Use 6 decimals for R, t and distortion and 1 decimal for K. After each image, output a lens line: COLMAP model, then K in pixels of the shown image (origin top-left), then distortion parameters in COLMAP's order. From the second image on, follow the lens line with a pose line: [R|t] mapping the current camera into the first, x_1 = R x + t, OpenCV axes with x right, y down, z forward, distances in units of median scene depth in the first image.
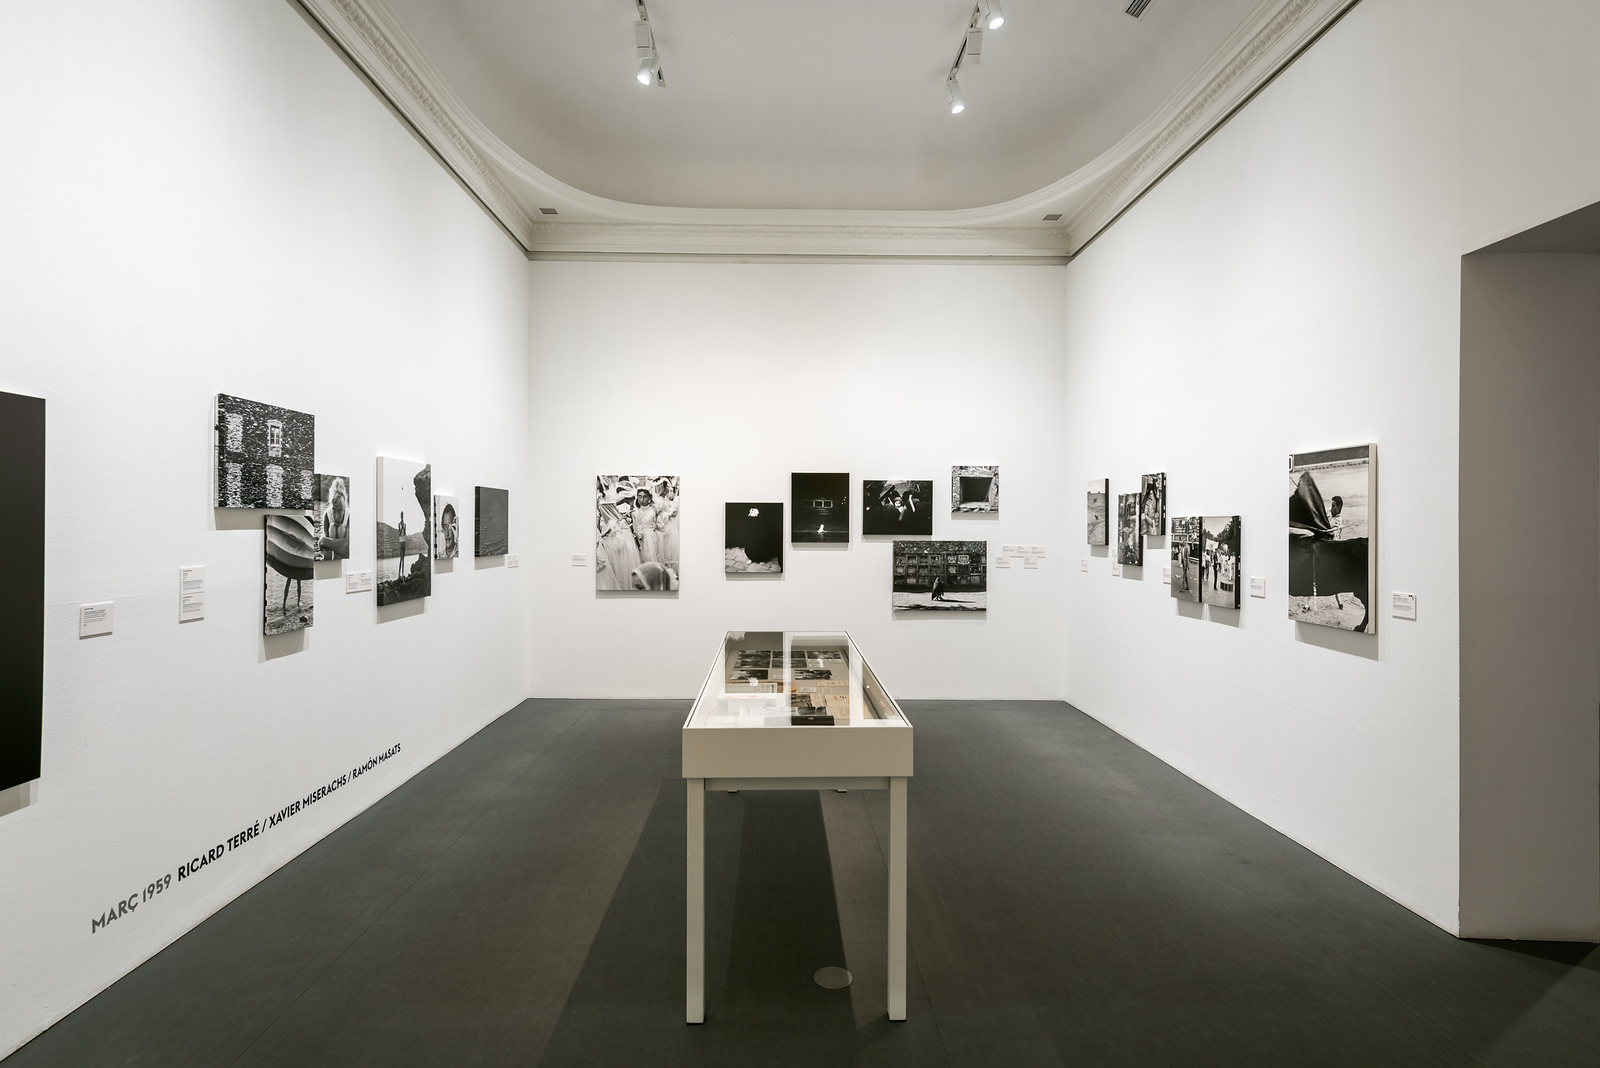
lens RADIAL K [[766.1, 0, 757.3], [0, 766.1, 525.2], [0, 0, 1]] dist [0.030726, -0.001212]
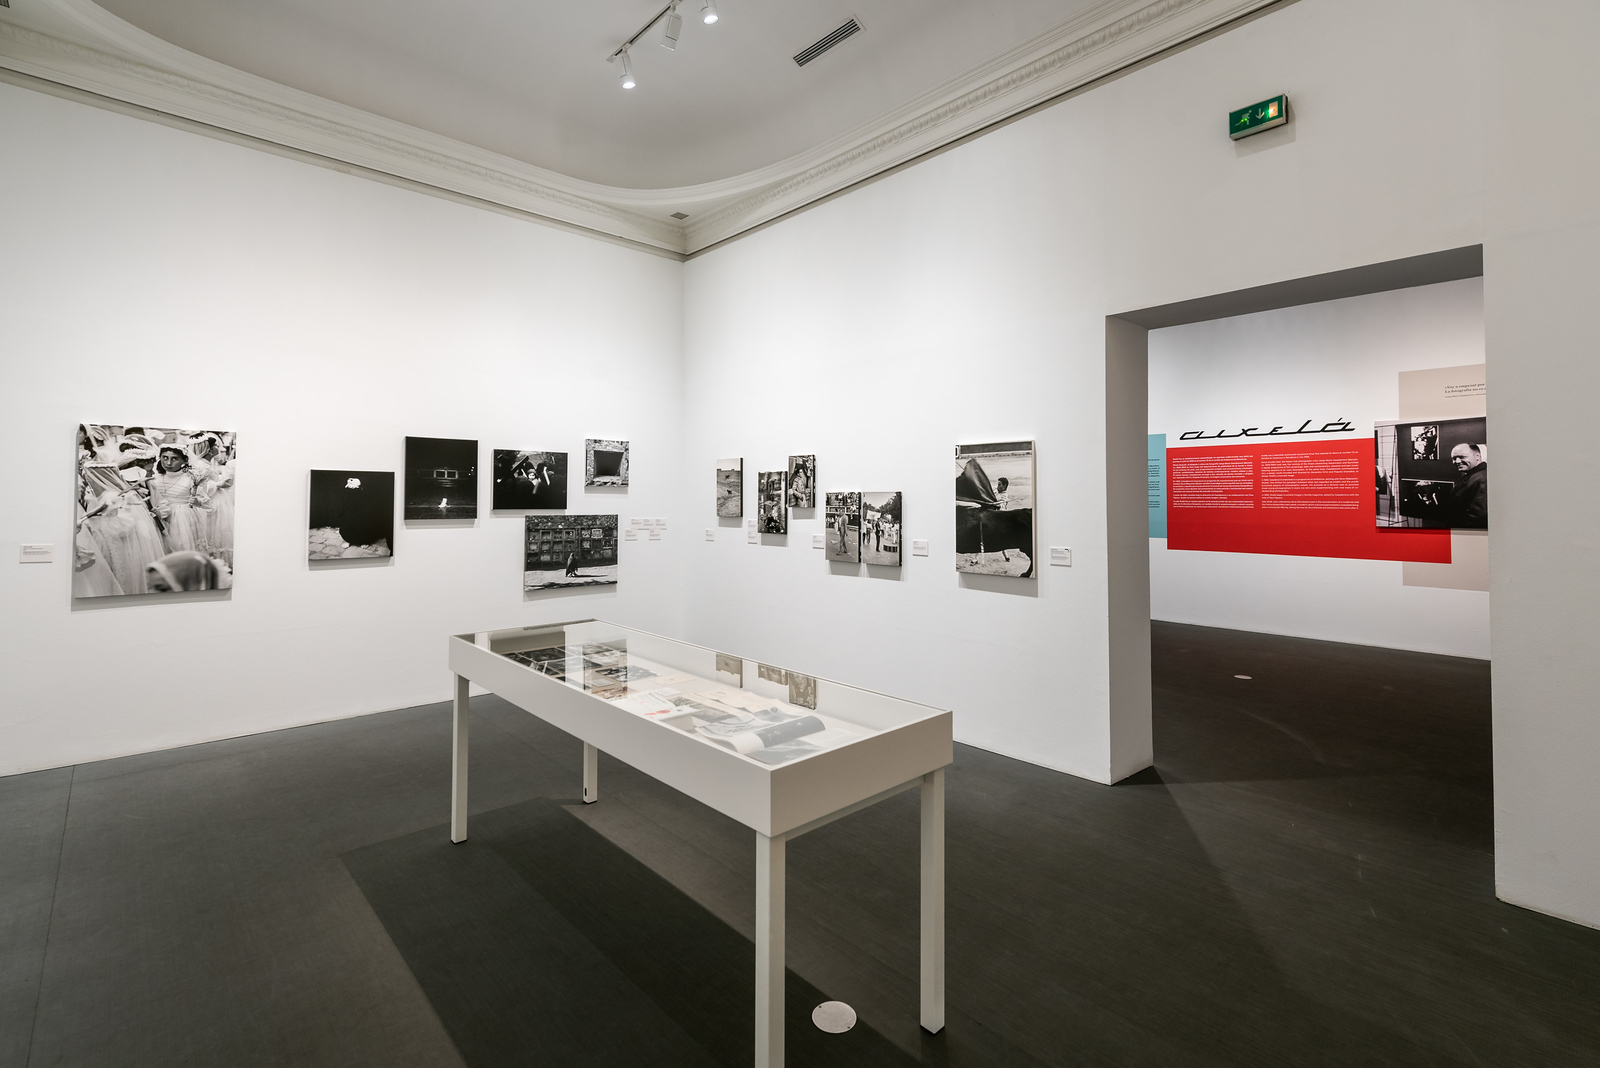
lens RADIAL K [[723.6, 0, 793.2], [0, 723.6, 483.3], [0, 0, 1]] dist [0.027526, -0.006792]
pose [[0.765029, 0.014122, 0.643841, -0.146644], [-0.000270, 0.999766, -0.021608, -0.000130], [-0.643996, 0.016357, 0.764854, 0.119647]]
